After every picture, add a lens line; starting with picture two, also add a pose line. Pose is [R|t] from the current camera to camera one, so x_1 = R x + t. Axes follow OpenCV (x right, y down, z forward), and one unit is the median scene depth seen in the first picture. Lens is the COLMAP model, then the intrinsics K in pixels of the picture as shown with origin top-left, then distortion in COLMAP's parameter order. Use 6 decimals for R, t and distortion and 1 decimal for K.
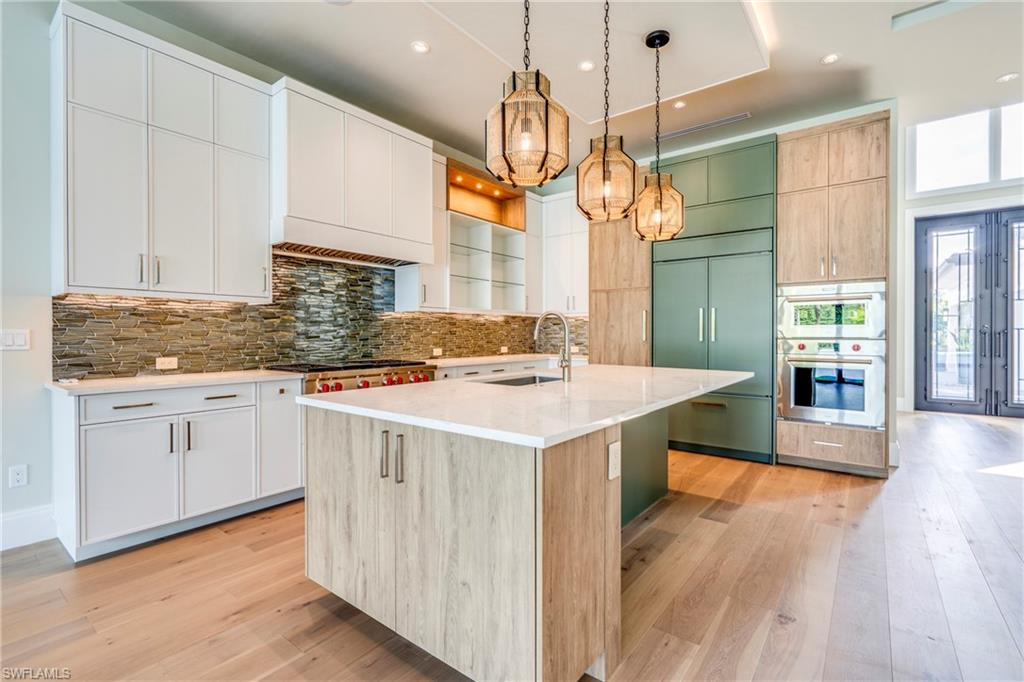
lens RADIAL K [[462.0, 0, 510.7], [0, 462.0, 337.6], [0, 0, 1]] dist [-0.007867, 0.003742]
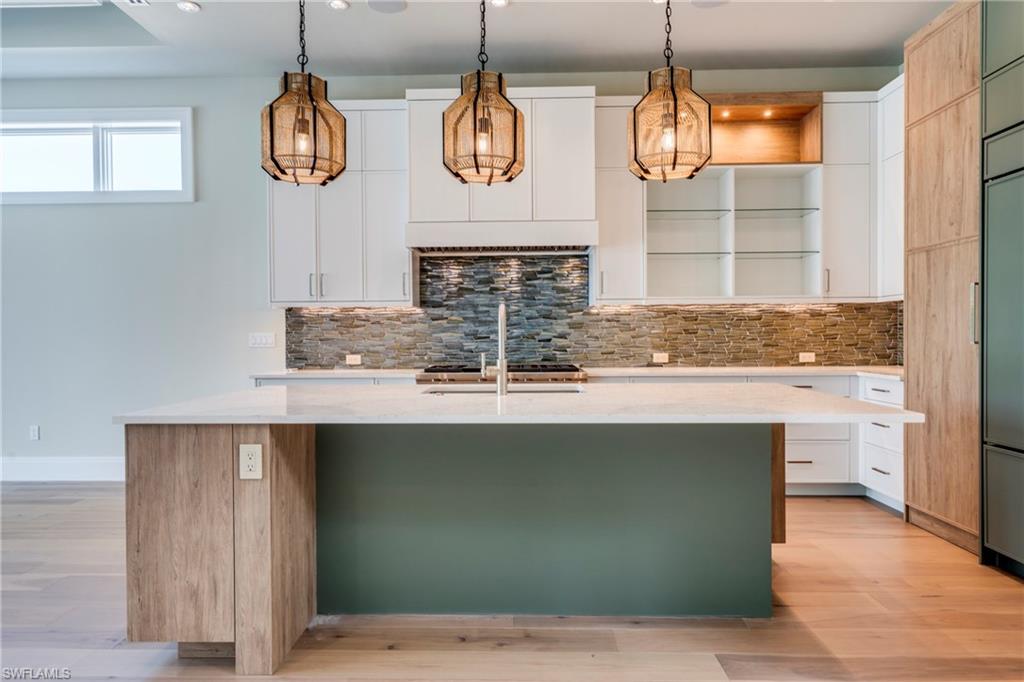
lens RADIAL K [[649.0, 0, 520.7], [0, 649.0, 342.5], [0, 0, 1]] dist [0.008966, 0.000768]
pose [[0.606307, 0.004484, -0.795218, 0.654603], [0.000649, 0.999981, 0.006133, 0.000451], [0.795230, -0.004235, 0.606293, 0.237720]]
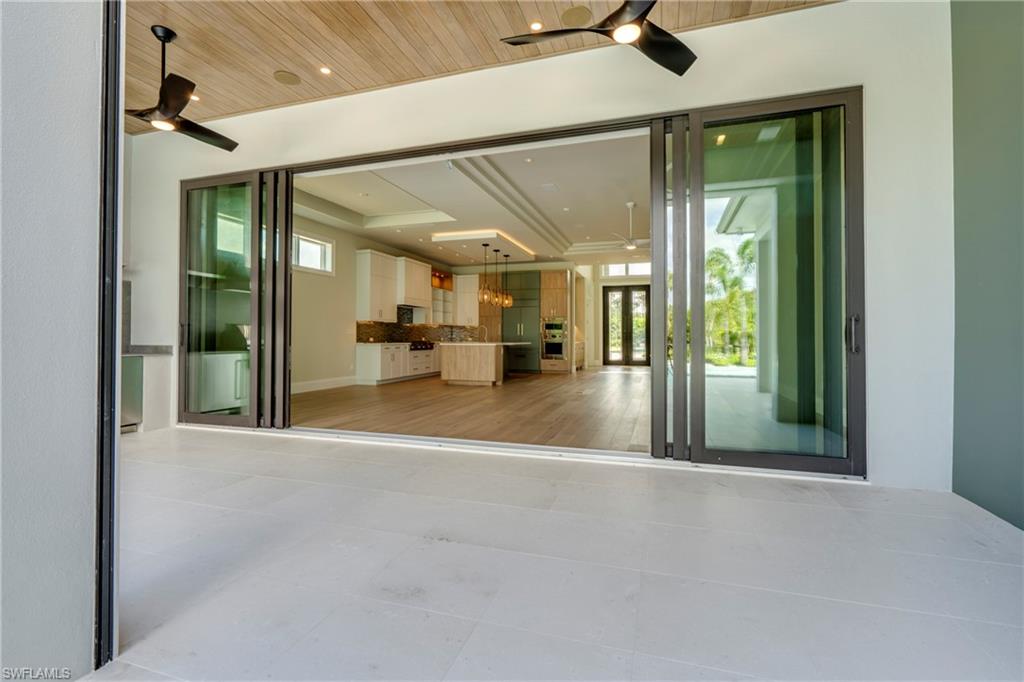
lens RADIAL K [[462.0, 0, 531.4], [0, 462.0, 338.3], [0, 0, 1]] dist [-0.007867, 0.003742]
pose [[0.923693, 0.000874, 0.383134, -0.723794], [0.002224, 0.999968, -0.007643, 0.056600], [-0.383128, 0.007912, 0.923661, -1.979217]]
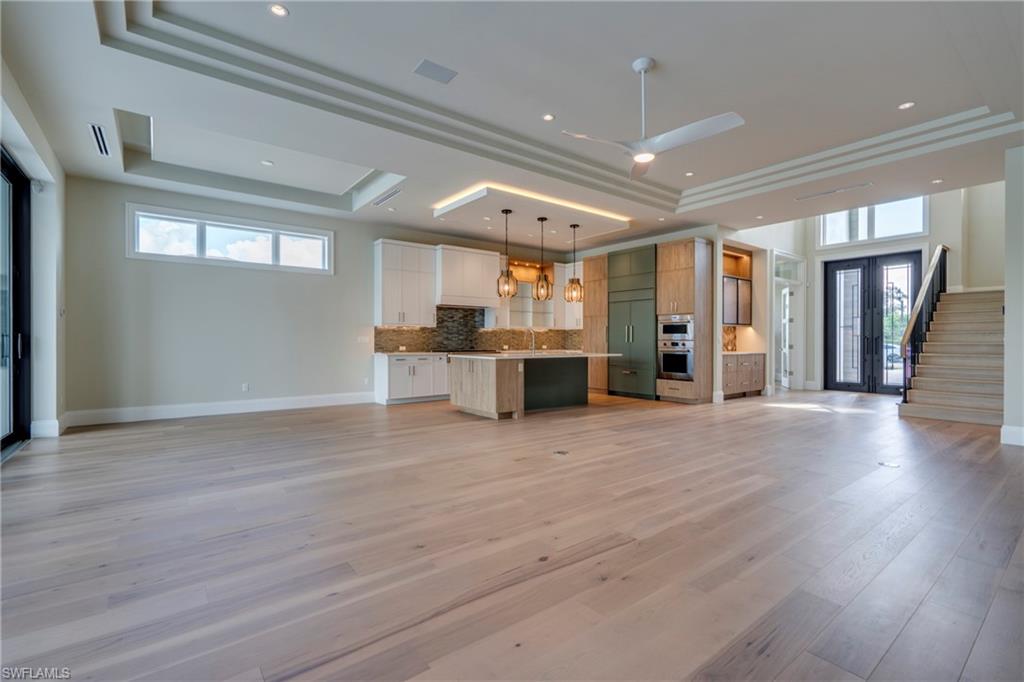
lens RADIAL K [[462.0, 0, 526.0], [0, 462.0, 342.7], [0, 0, 1]] dist [-0.007867, 0.003742]
pose [[0.975850, 0.002274, -0.218431, 0.466308], [-0.002849, 0.999993, -0.002319, 0.018770], [0.218424, 0.002886, 0.975850, -1.215339]]
